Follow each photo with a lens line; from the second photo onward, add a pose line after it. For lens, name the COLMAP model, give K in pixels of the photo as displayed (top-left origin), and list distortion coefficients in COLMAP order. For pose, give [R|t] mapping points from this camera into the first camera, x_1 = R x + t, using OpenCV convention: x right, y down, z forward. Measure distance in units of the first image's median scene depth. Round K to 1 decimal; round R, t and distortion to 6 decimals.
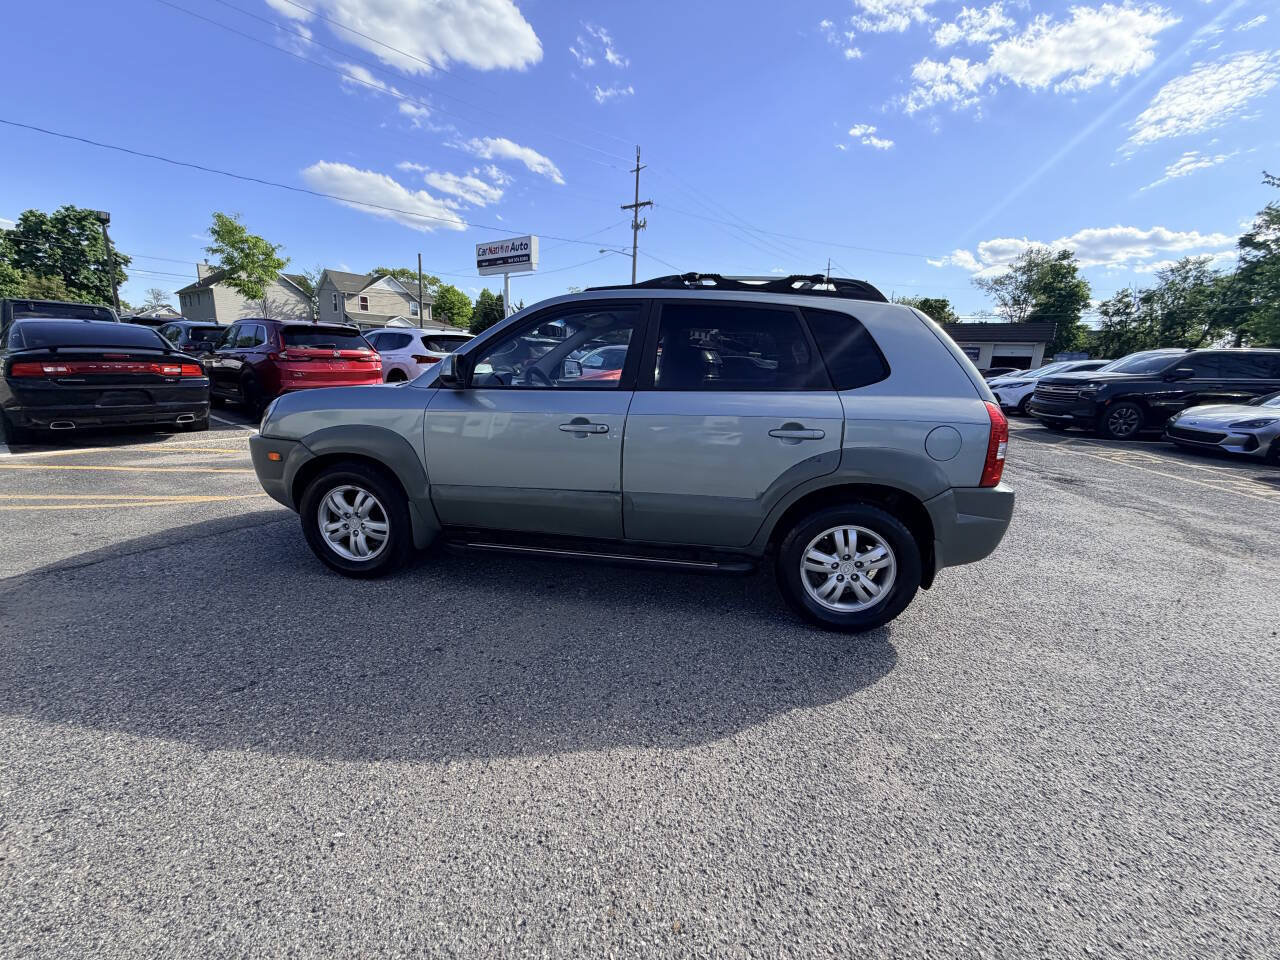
lens RADIAL K [[509.9, 0, 637.2], [0, 509.9, 480.5], [0, 0, 1]] dist [0.000577, -0.000318]
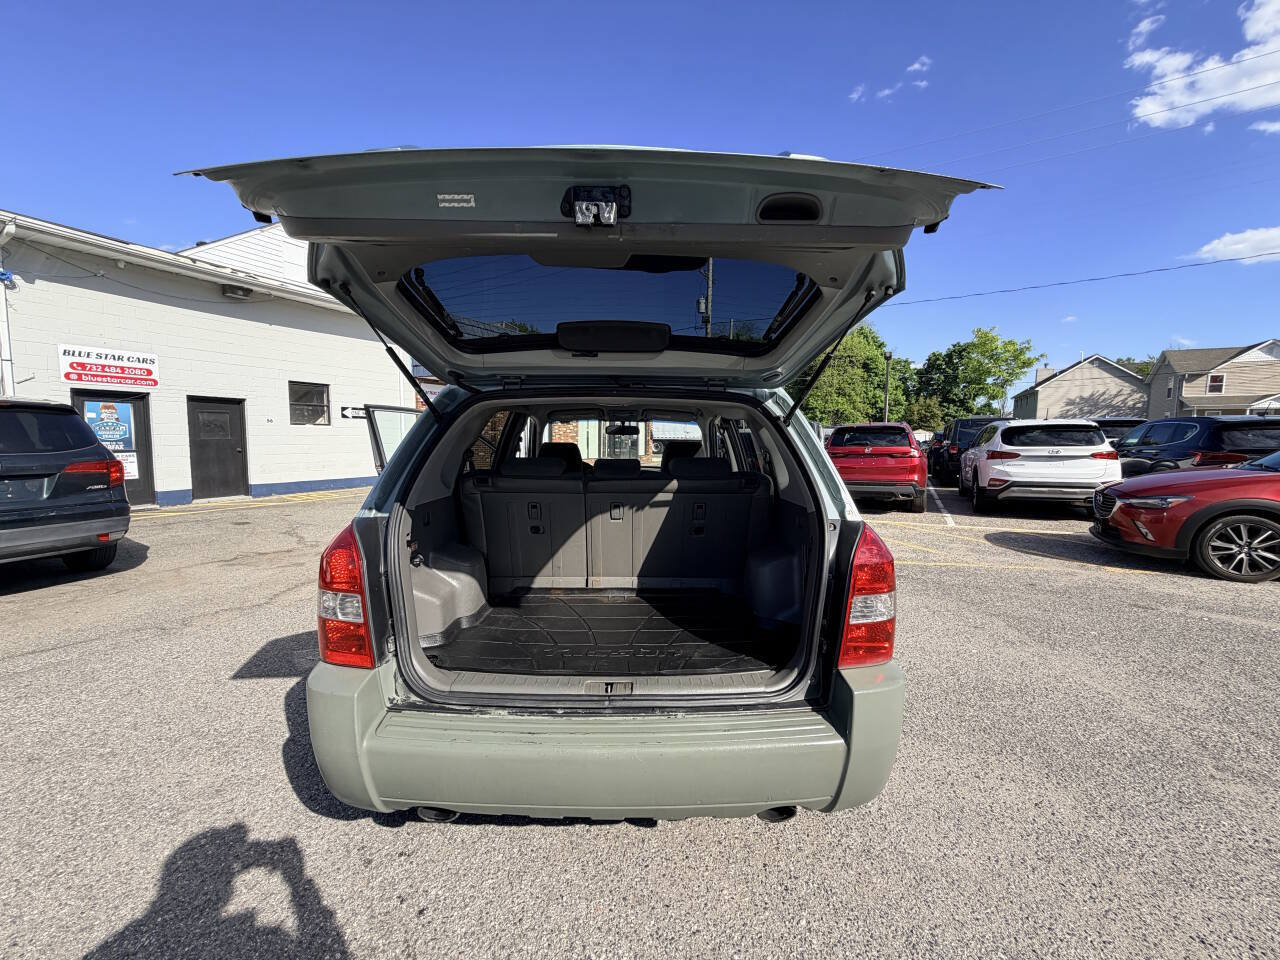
lens RADIAL K [[507.5, 0, 635.8], [0, 507.5, 482.6], [0, 0, 1]] dist [-0.000693, 0.000293]
pose [[0.174308, 0.047815, -0.983530, 0.487889], [-0.223481, 0.974677, 0.007777, -0.101085], [0.958996, 0.218444, 0.180579, 0.436681]]
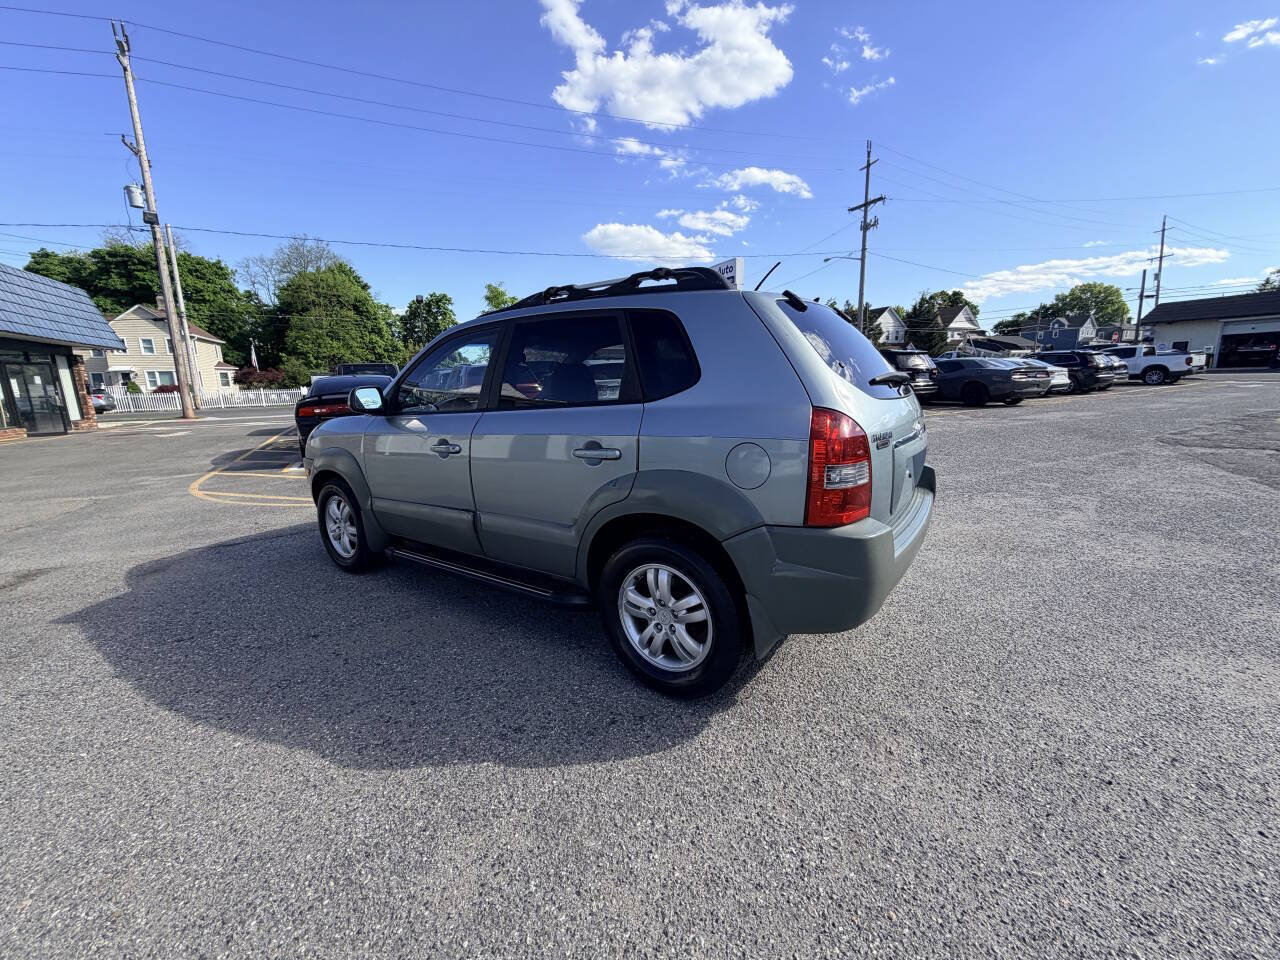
lens RADIAL K [[509.9, 0, 637.2], [0, 509.9, 480.5], [0, 0, 1]] dist [0.000577, -0.000318]
pose [[0.895682, 0.019456, -0.444269, 0.280461], [-0.035756, 0.998959, -0.028338, -0.008284], [0.443255, 0.041267, 0.895445, 0.090360]]
